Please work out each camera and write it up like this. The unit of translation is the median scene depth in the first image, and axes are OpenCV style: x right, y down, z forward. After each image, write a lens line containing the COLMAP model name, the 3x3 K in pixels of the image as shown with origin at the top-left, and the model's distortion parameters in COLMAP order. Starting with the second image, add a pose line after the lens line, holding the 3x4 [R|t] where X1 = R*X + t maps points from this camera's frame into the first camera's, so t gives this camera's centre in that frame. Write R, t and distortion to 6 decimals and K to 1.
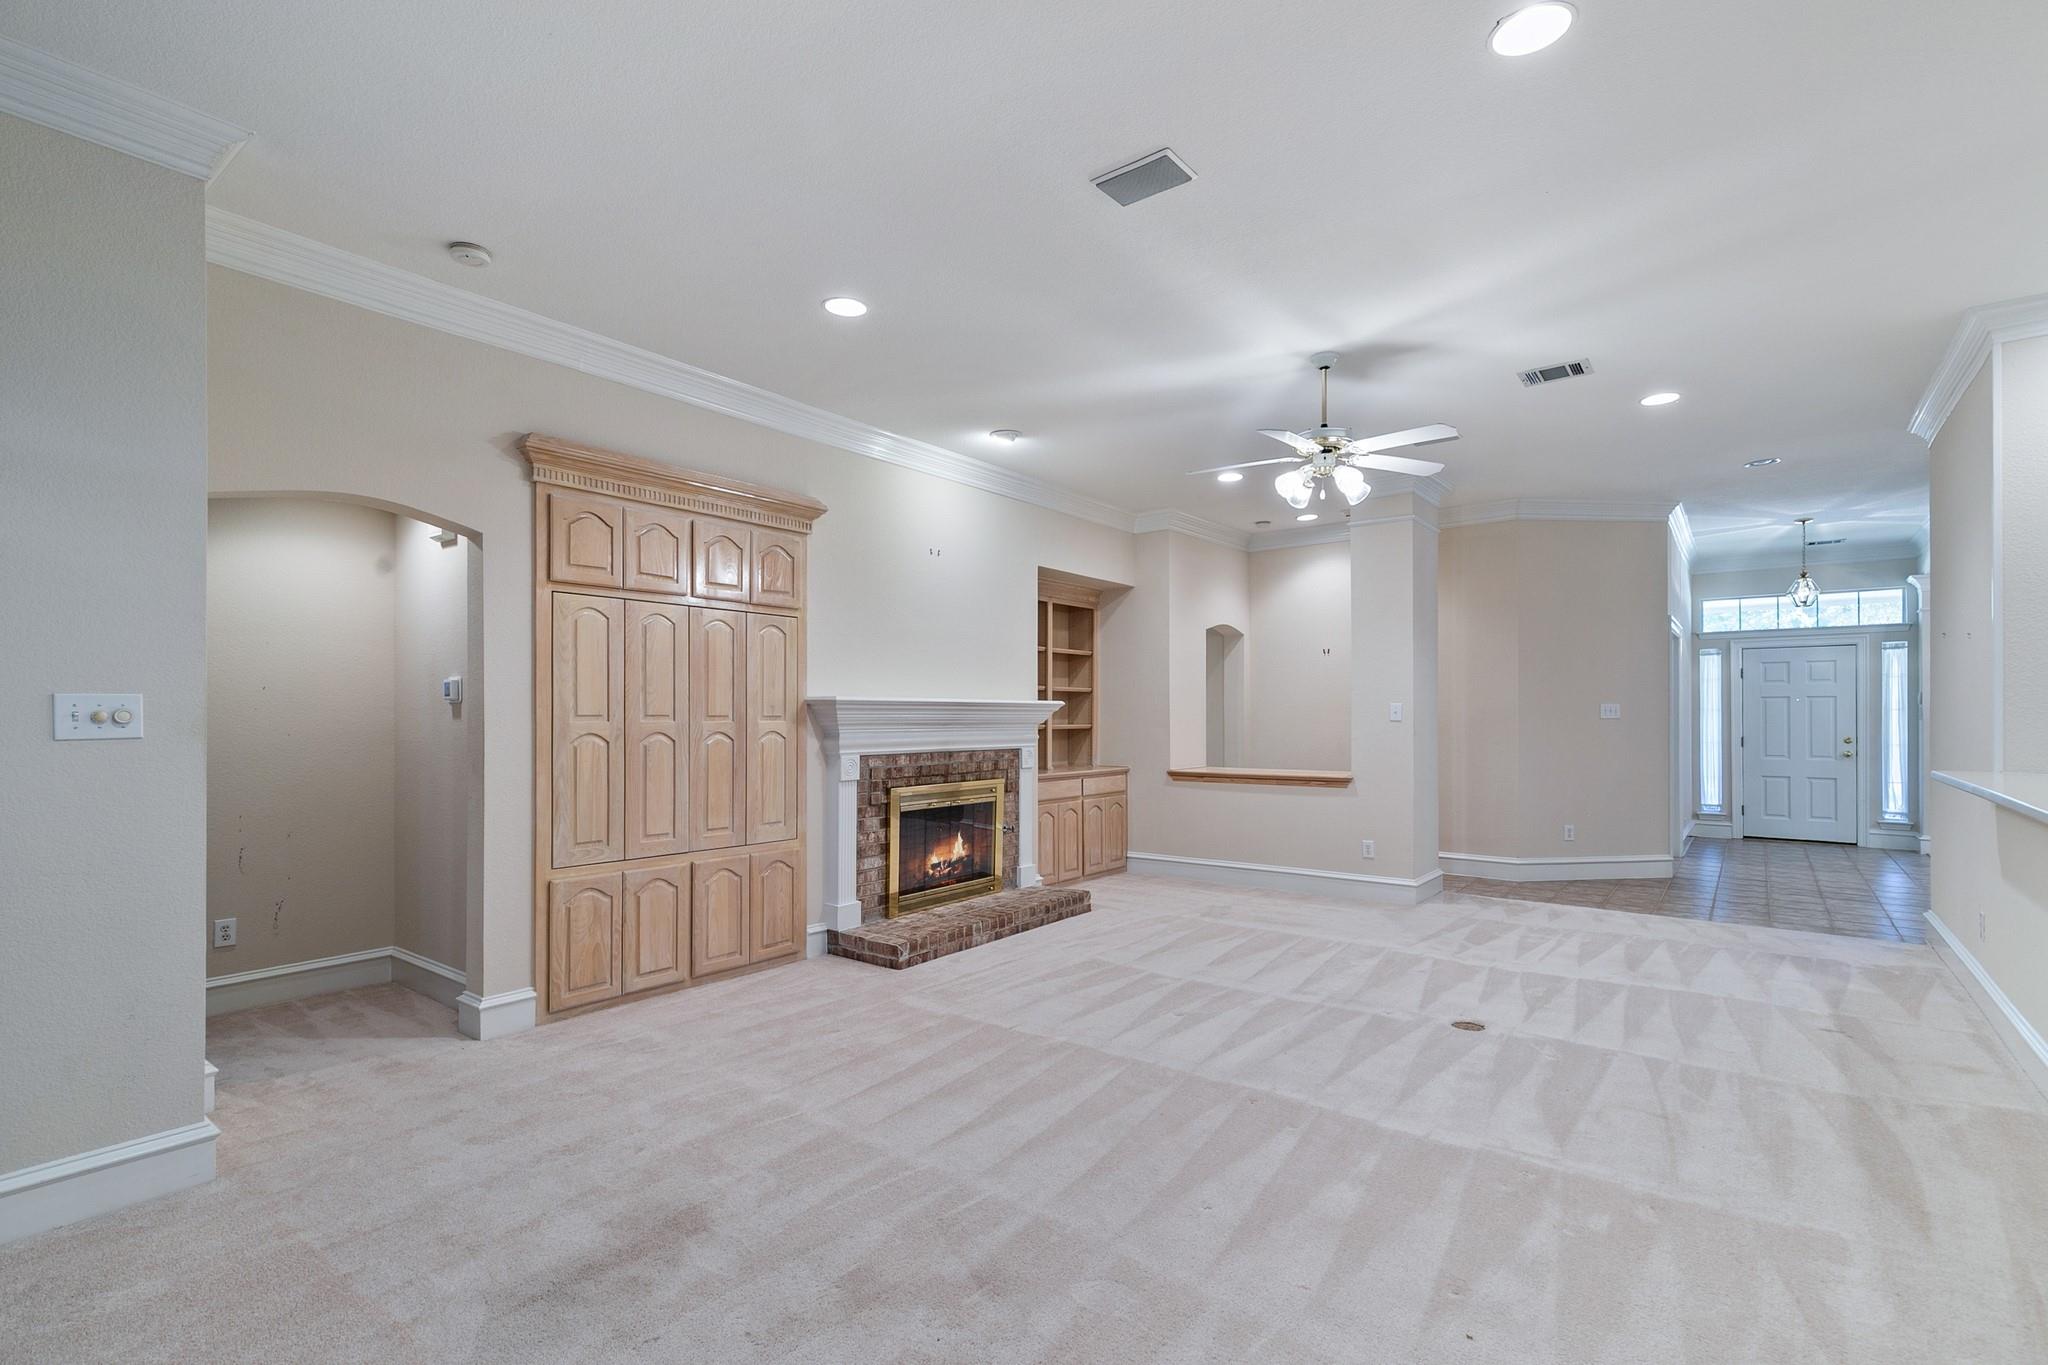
lens RADIAL K [[928.3, 0, 1025.5], [0, 928.3, 709.8], [0, 0, 1]] dist [0.009943, -0.000218]
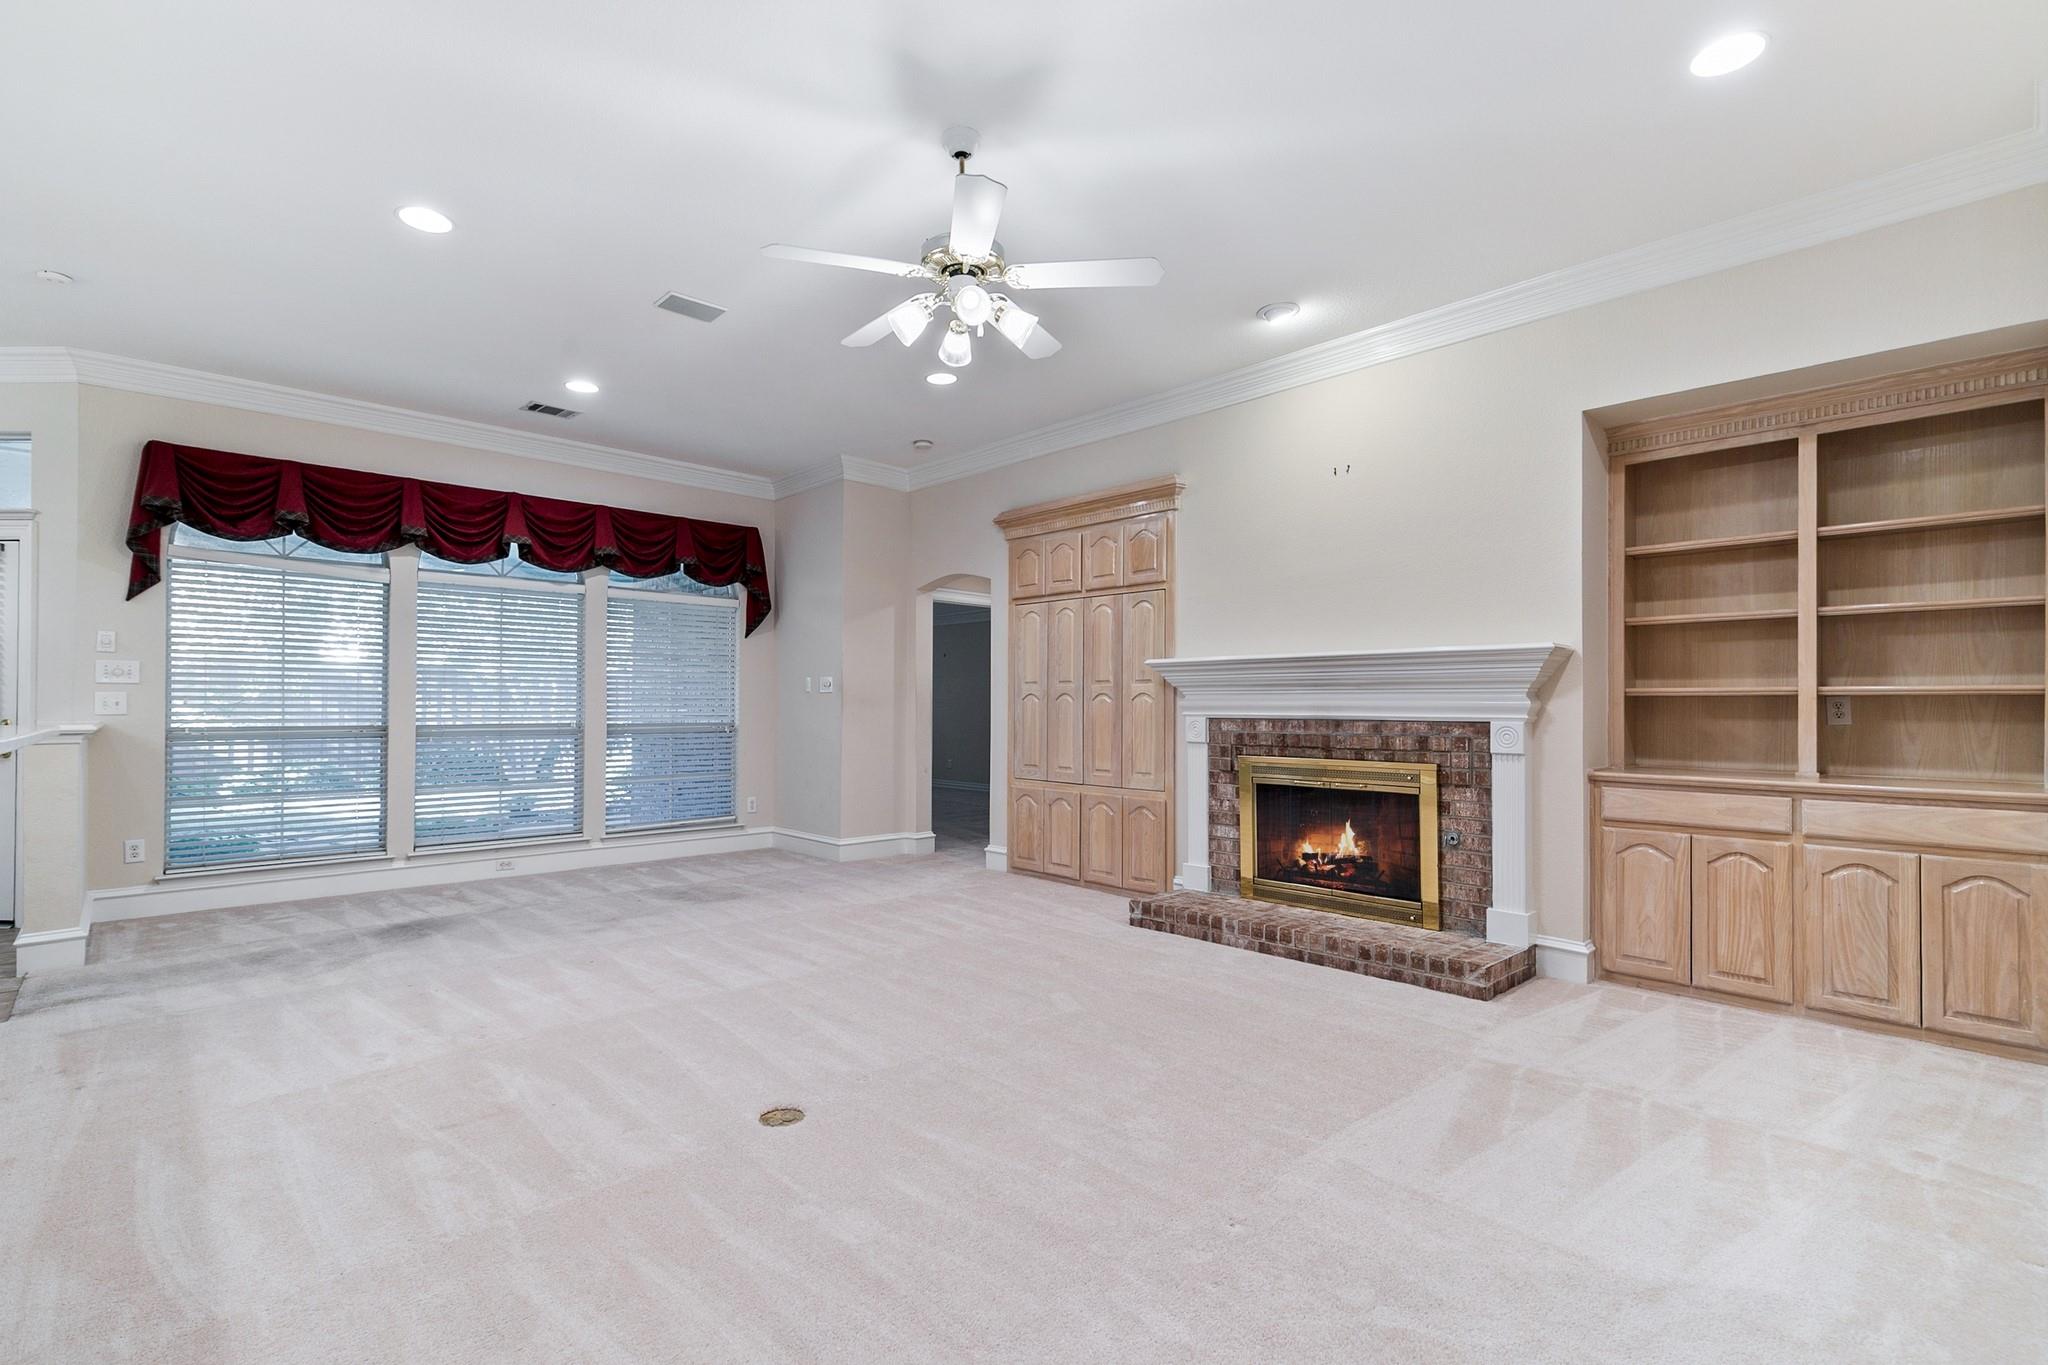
lens RADIAL K [[928.3, 0, 1017.3], [0, 928.3, 696.7], [0, 0, 1]] dist [0.009943, -0.000218]
pose [[-0.137087, -0.005818, -0.990542, 0.788321], [0.007726, 0.999946, -0.006942, 0.030651], [0.990529, -0.008605, -0.137034, 0.897561]]
